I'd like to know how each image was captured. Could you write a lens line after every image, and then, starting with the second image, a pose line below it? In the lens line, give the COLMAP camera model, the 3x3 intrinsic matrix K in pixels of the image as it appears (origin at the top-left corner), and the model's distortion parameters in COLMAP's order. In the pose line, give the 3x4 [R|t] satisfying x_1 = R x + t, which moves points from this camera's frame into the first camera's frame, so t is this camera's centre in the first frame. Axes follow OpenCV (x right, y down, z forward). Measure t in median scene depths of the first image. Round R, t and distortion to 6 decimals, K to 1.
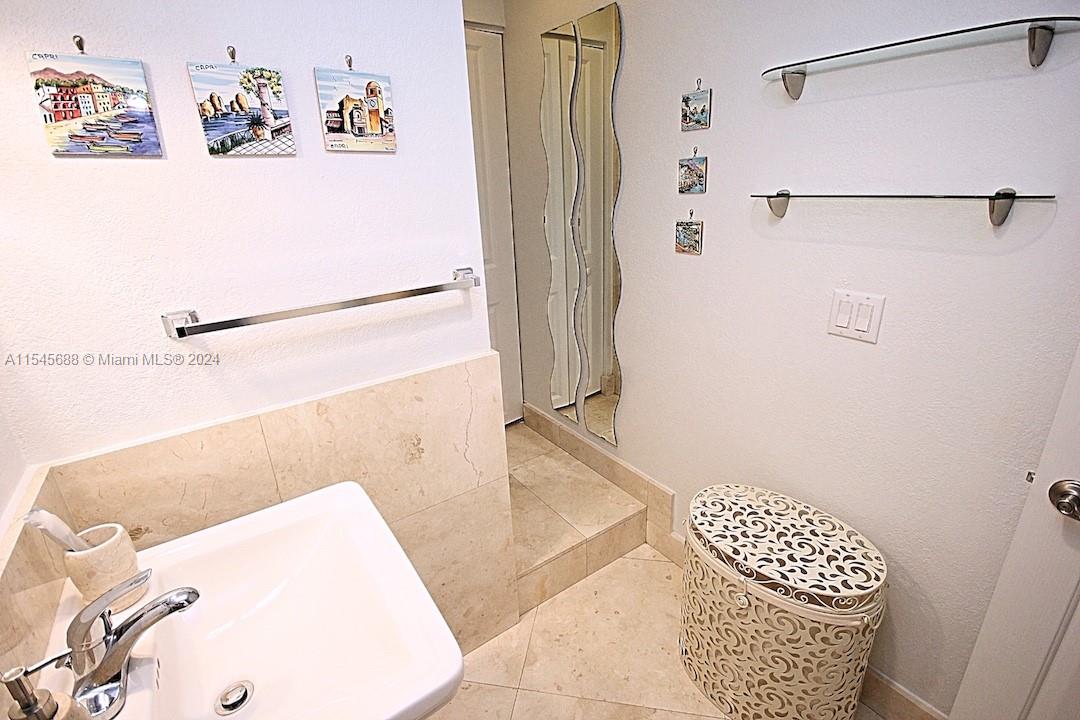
lens RADIAL K [[497.7, 0, 551.9], [0, 497.7, 365.5], [0, 0, 1]] dist [0.002188, -0.015265]
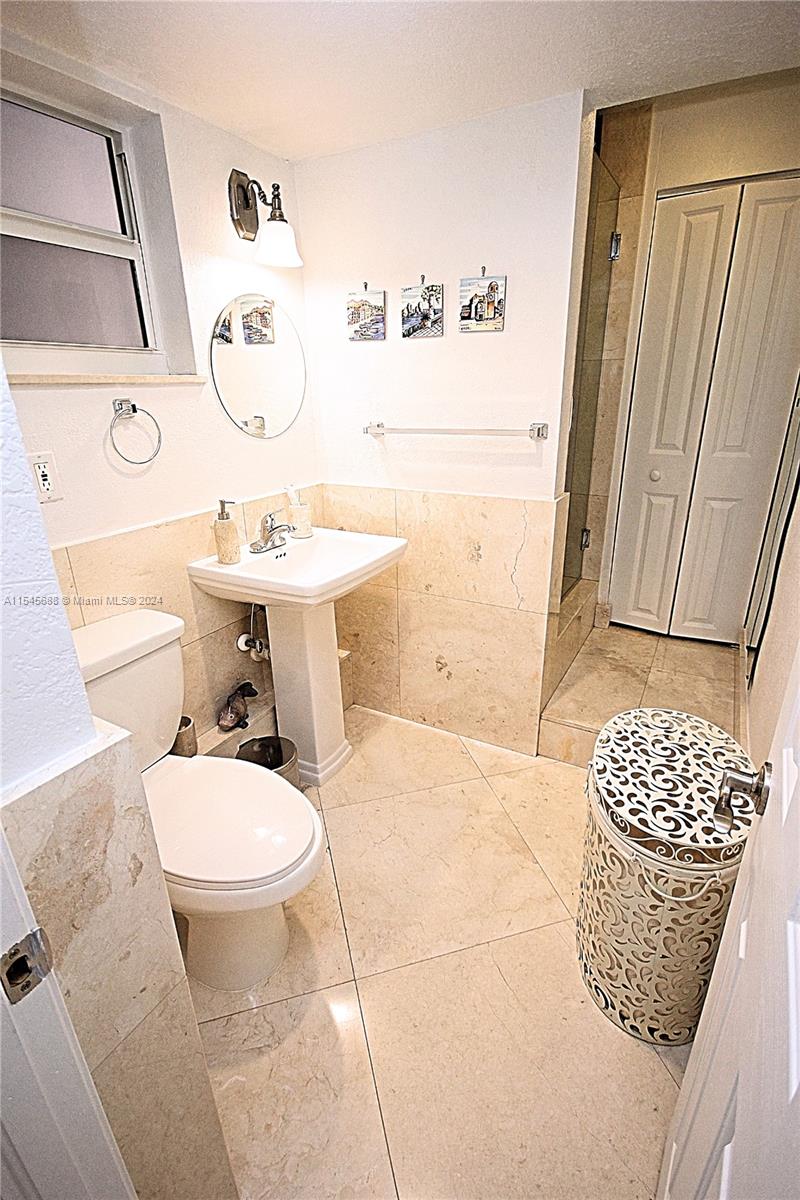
lens RADIAL K [[553.0, 0, 400.0], [0, 553.0, 600.0], [0, 0, 1]] dist [0.002188, -0.015265]
pose [[0.414998, 0.349574, -0.839985, 1.233641], [-0.315551, 0.921236, 0.227489, 0.010249], [0.853349, 0.170650, 0.492619, 0.122324]]
